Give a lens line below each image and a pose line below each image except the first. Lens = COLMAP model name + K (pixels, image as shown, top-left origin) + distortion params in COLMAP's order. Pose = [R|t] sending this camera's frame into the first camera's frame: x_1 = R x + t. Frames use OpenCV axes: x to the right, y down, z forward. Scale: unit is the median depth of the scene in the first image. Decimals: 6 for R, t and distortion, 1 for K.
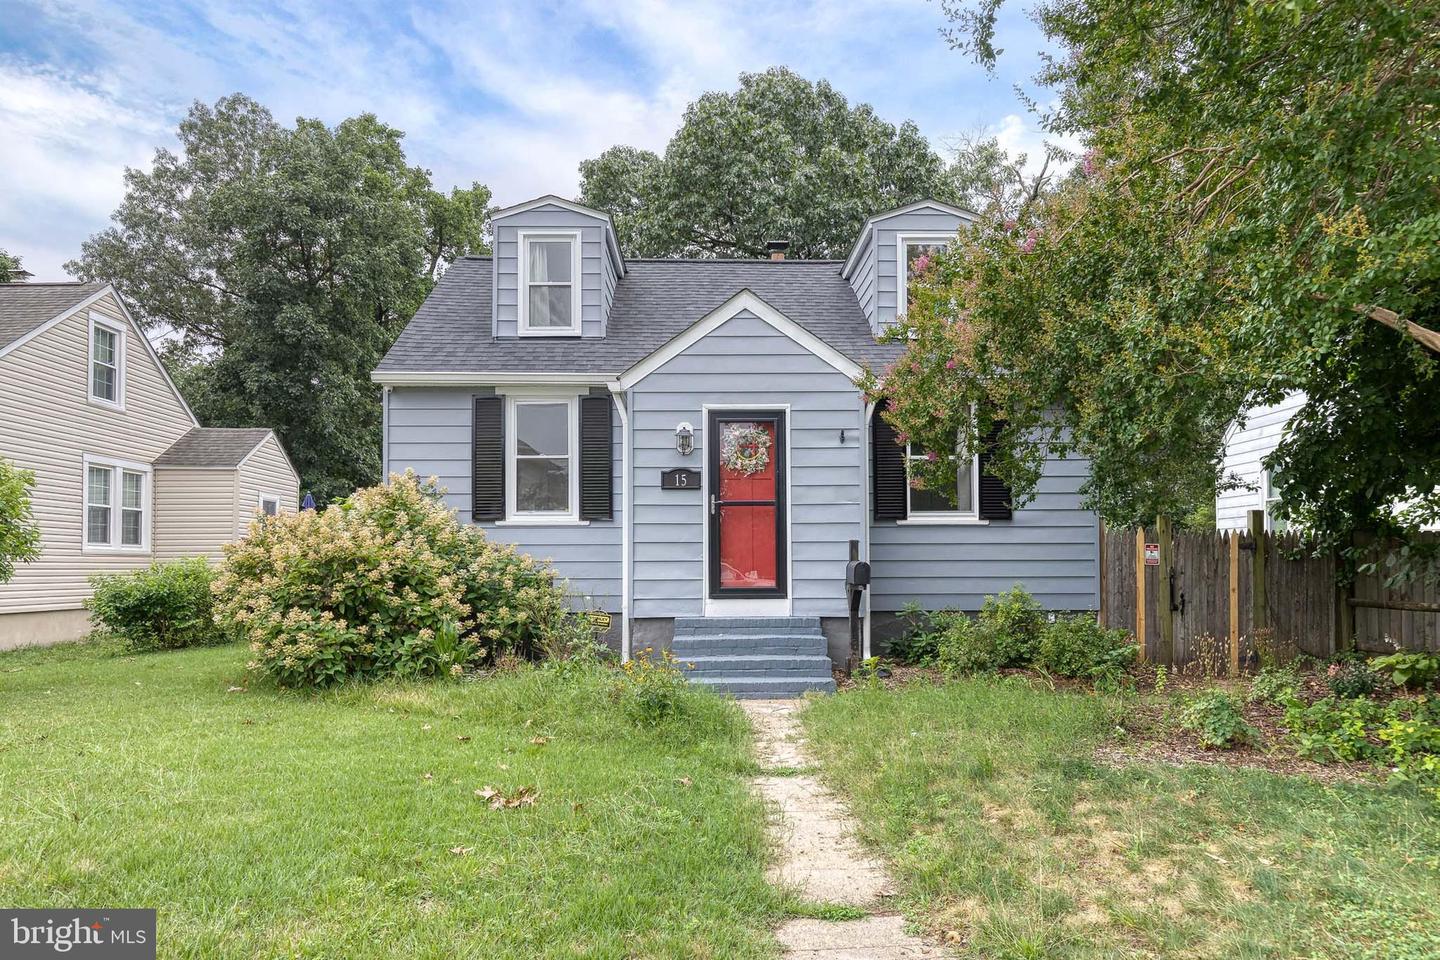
lens RADIAL K [[900.2, 0, 720.0], [0, 900.2, 480.0], [0, 0, 1]] dist [0.002520, 0.000160]
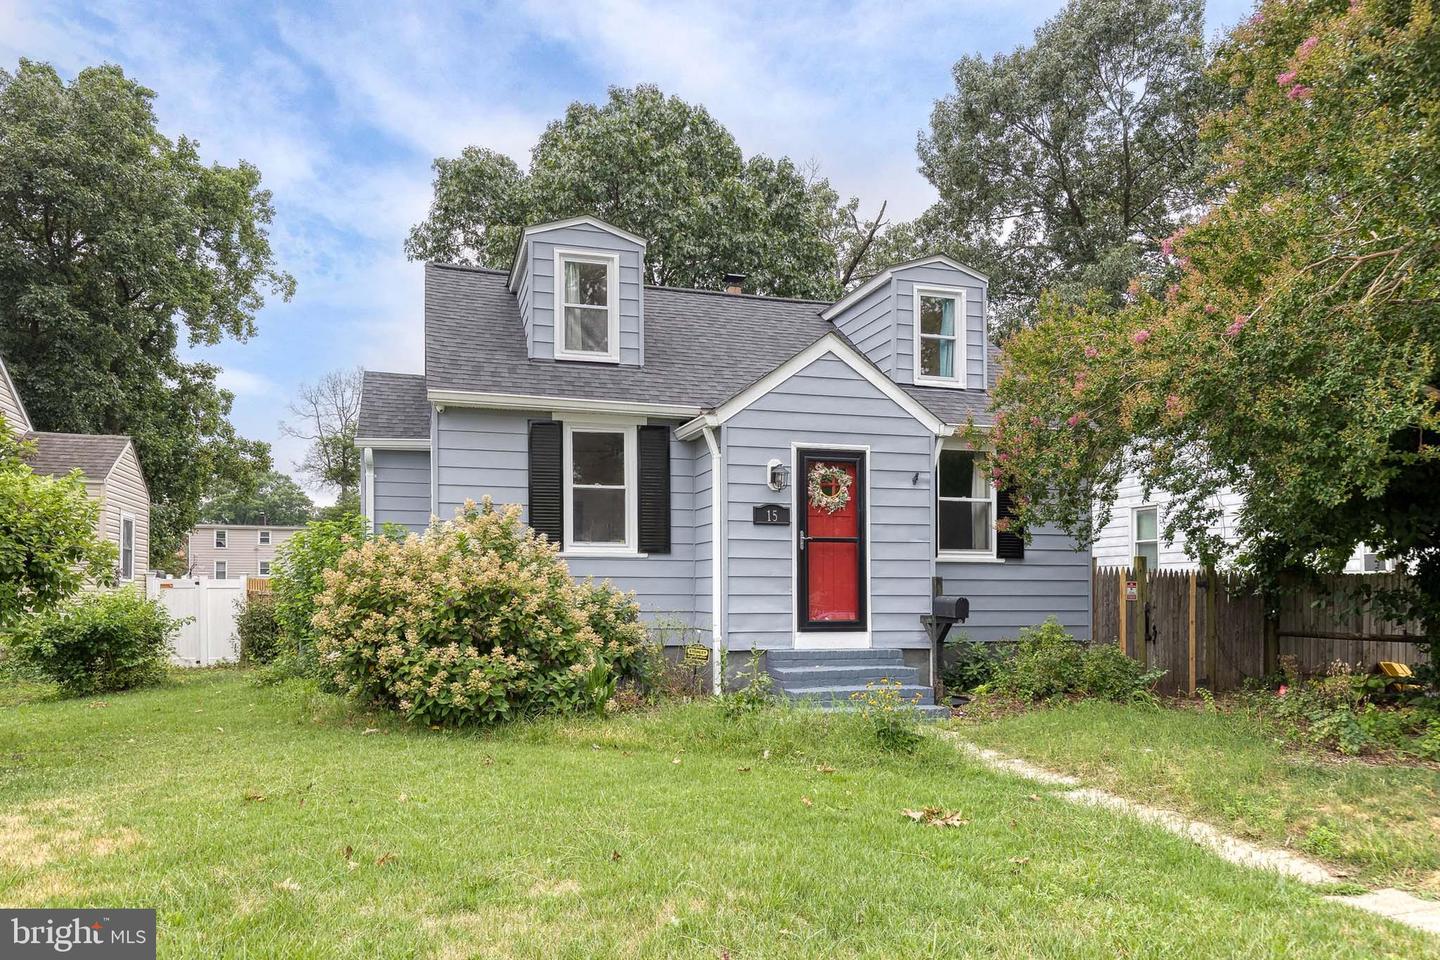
lens RADIAL K [[925.8, 0, 720.2], [0, 925.8, 527.6], [0, 0, 1]] dist [0.001893, -0.001136]
pose [[0.970986, 0.023113, 0.238017, -0.308701], [-0.028254, 0.999435, 0.018208, -0.003530], [-0.237462, -0.024405, 0.971090, -0.004289]]
